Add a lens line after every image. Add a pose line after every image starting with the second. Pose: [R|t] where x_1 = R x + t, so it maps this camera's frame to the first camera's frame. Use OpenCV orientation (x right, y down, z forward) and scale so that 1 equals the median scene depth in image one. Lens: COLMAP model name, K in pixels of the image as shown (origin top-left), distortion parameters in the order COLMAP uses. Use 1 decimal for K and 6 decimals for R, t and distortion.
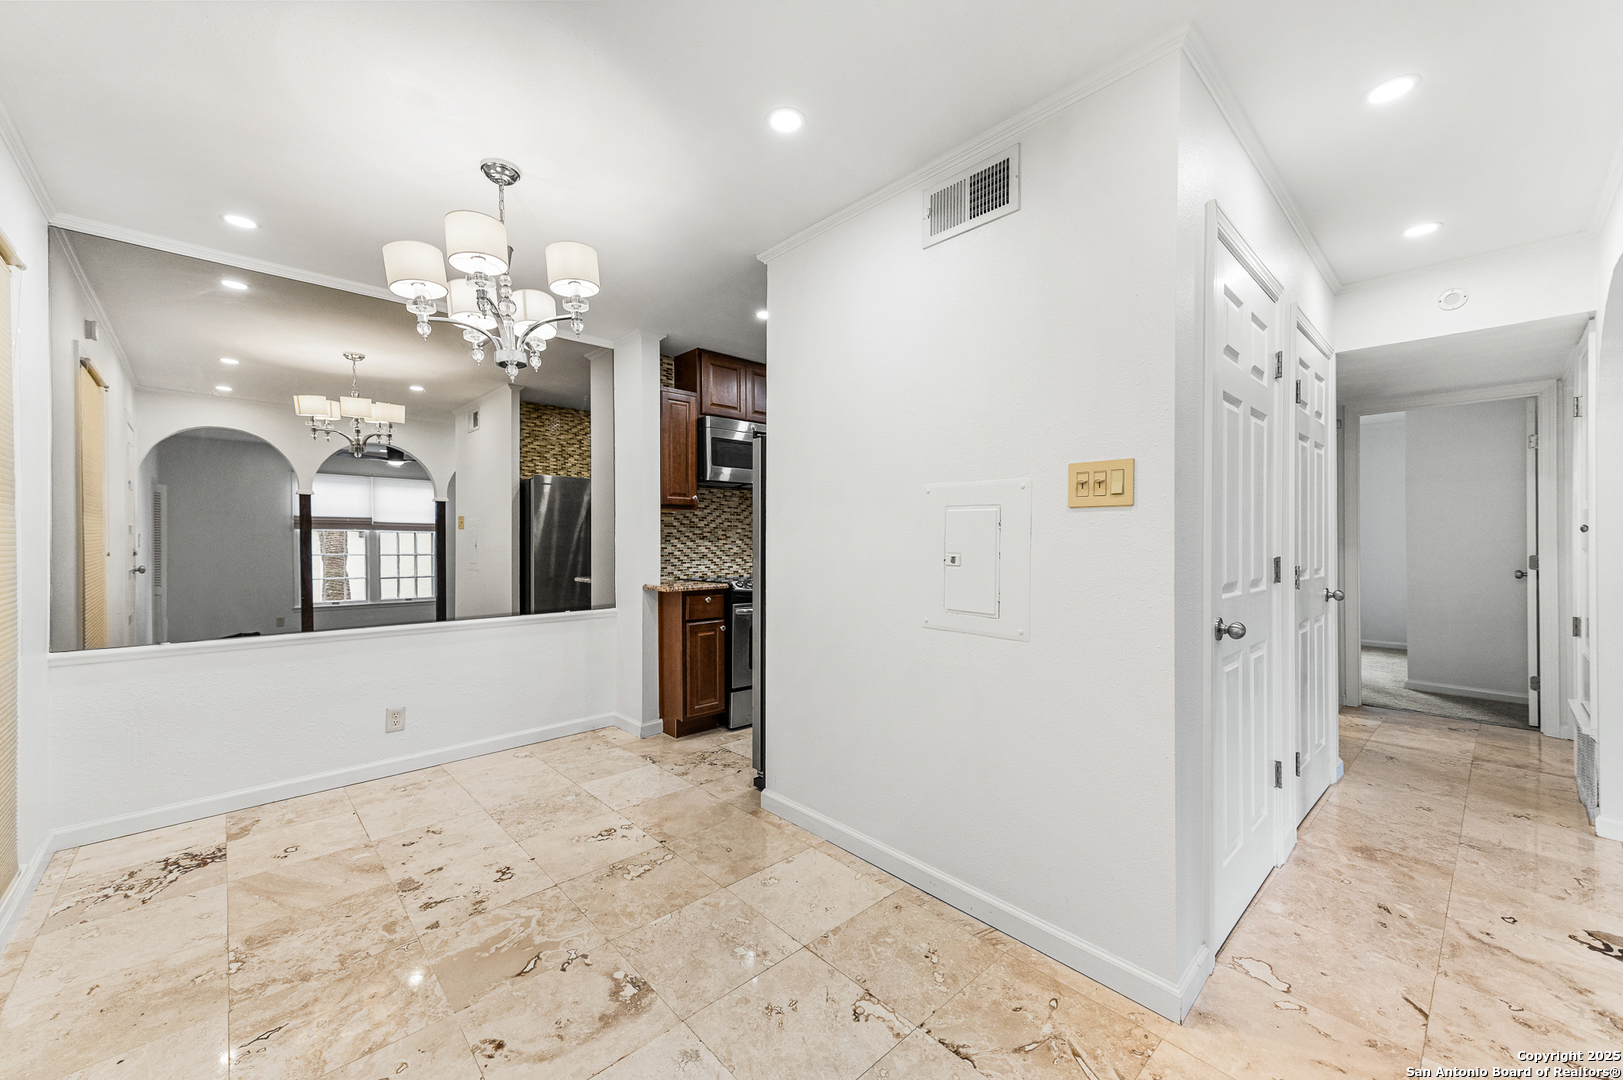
lens RADIAL K [[642.5, 0, 811.5], [0, 642.5, 540.0], [0, 0, 1]] dist [0.000152, 0.000020]
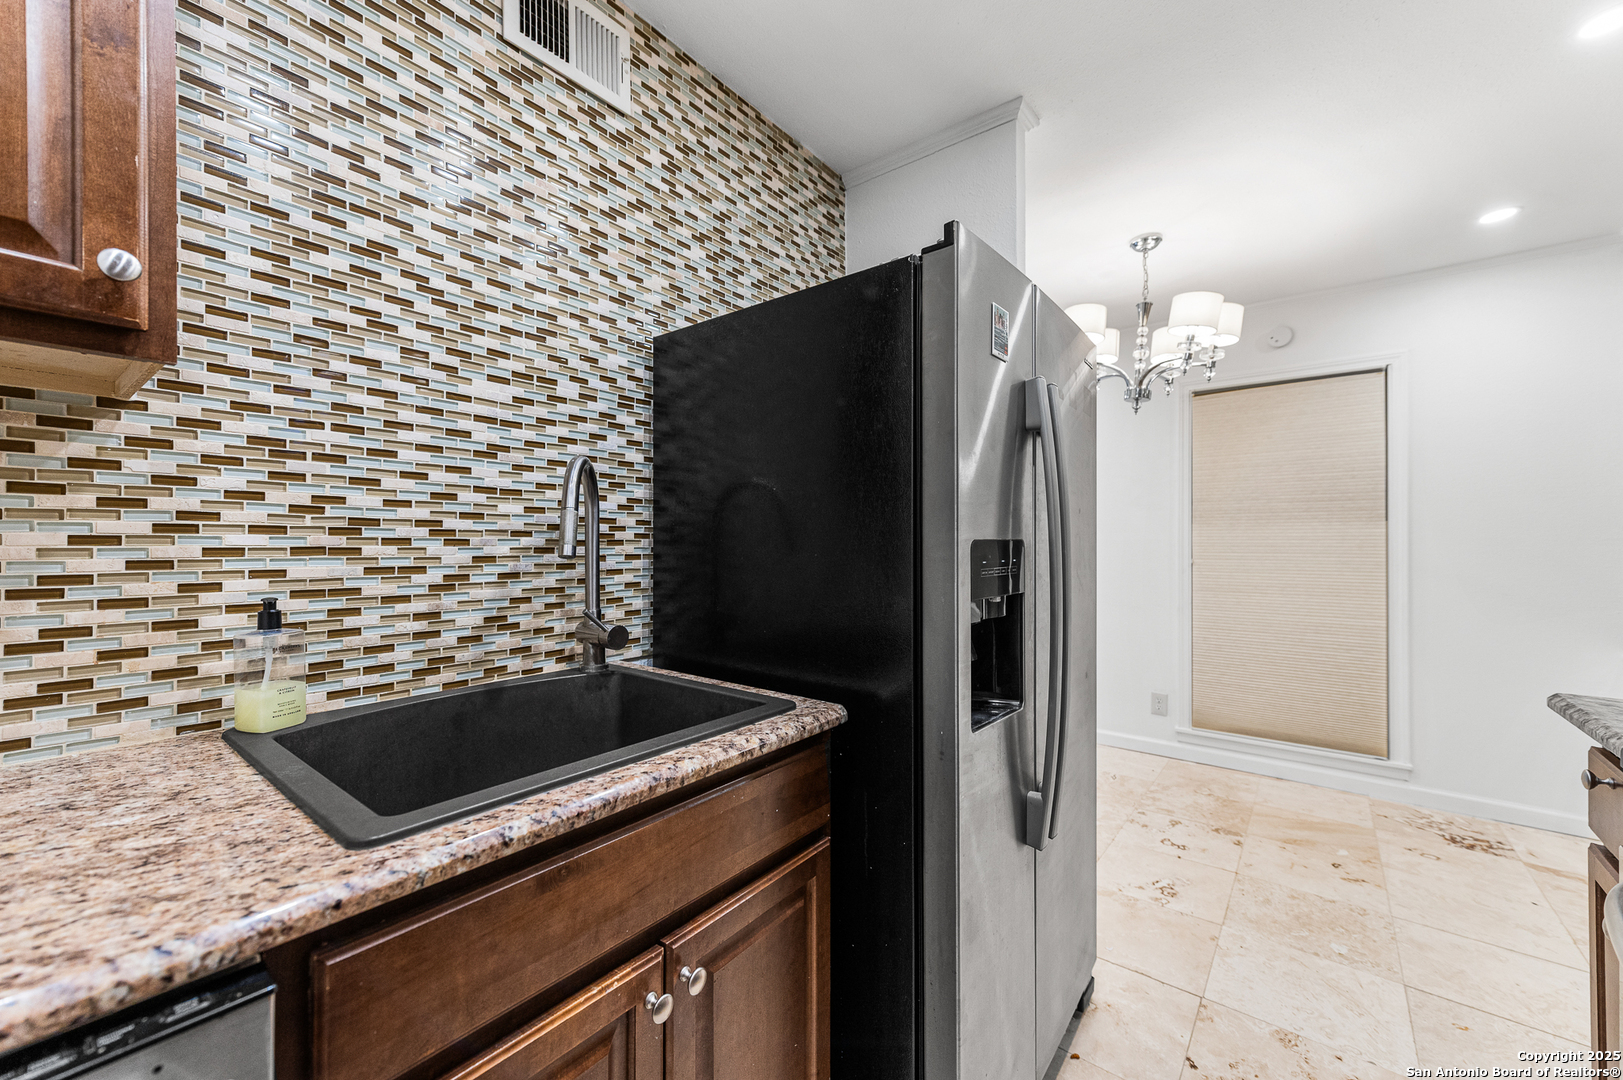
lens RADIAL K [[642.5, 0, 811.5], [0, 642.5, 540.0], [0, 0, 1]] dist [0.000152, 0.000020]
pose [[-0.988297, -0.000256, -0.152544, 0.289361], [-0.000220, 1.000000, -0.000254, -0.005814], [0.152544, -0.000218, -0.988297, 1.861471]]
